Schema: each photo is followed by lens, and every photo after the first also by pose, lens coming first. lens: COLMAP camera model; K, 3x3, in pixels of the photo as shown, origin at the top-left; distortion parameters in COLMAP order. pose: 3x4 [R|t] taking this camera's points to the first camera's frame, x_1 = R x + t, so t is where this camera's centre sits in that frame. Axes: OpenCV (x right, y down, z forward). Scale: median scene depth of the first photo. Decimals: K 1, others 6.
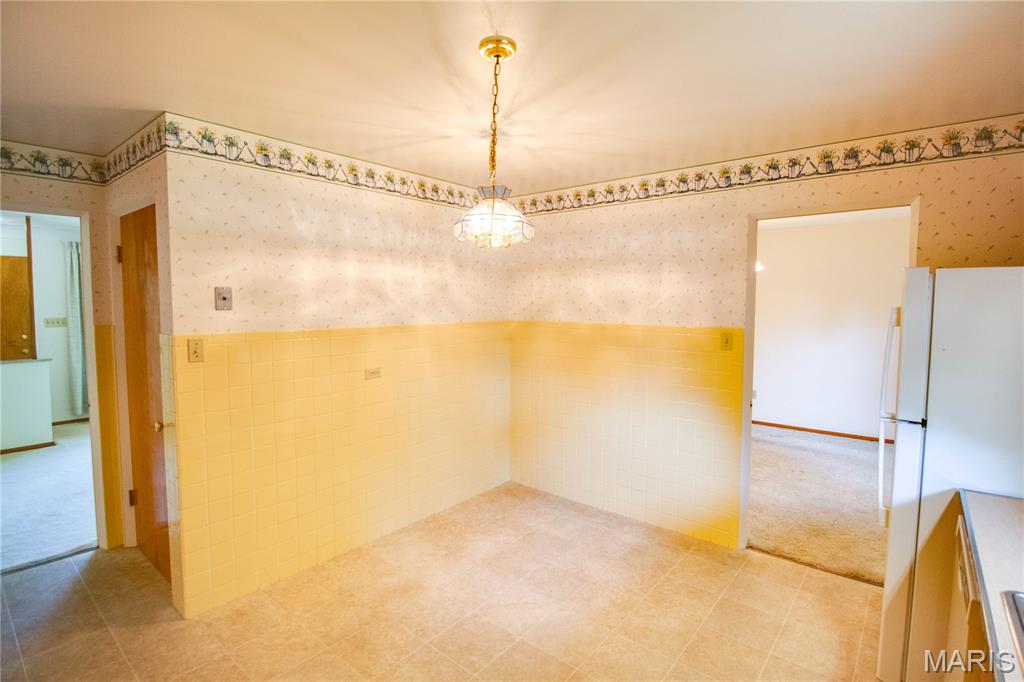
lens RADIAL K [[498.3, 0, 518.2], [0, 498.3, 337.1], [0, 0, 1]] dist [-0.008221, -0.009228]
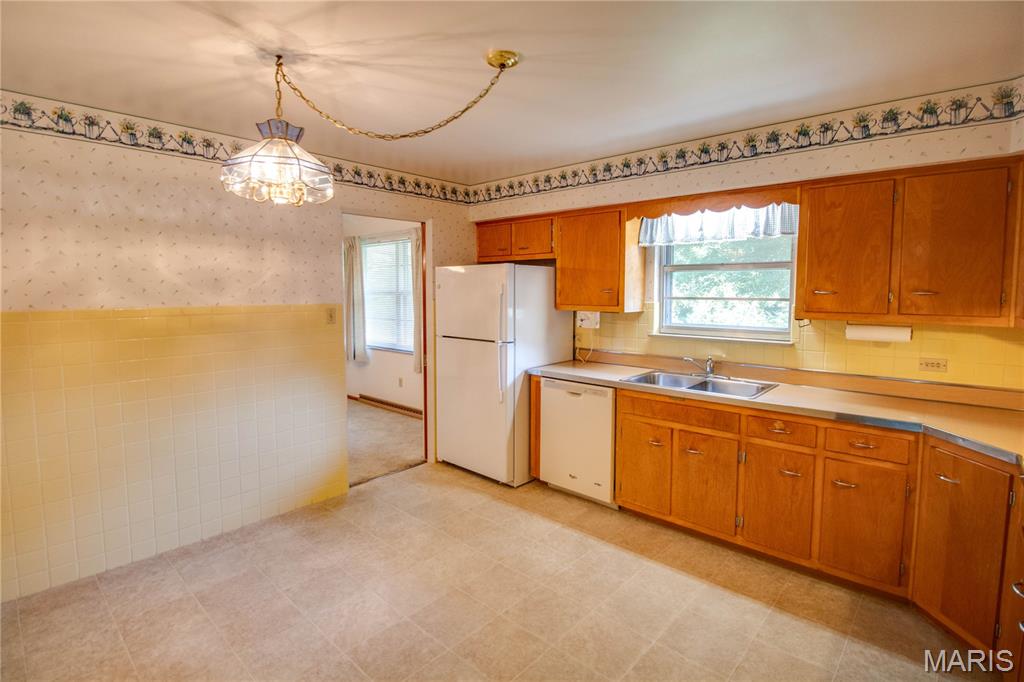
lens RADIAL K [[498.3, 0, 532.5], [0, 498.3, 327.4], [0, 0, 1]] dist [-0.008221, -0.009228]
pose [[0.011396, -0.082679, 0.996511, -0.621059], [0.065636, 0.994488, 0.081761, -0.024667], [-0.997779, 0.064475, 0.016760, 0.459130]]
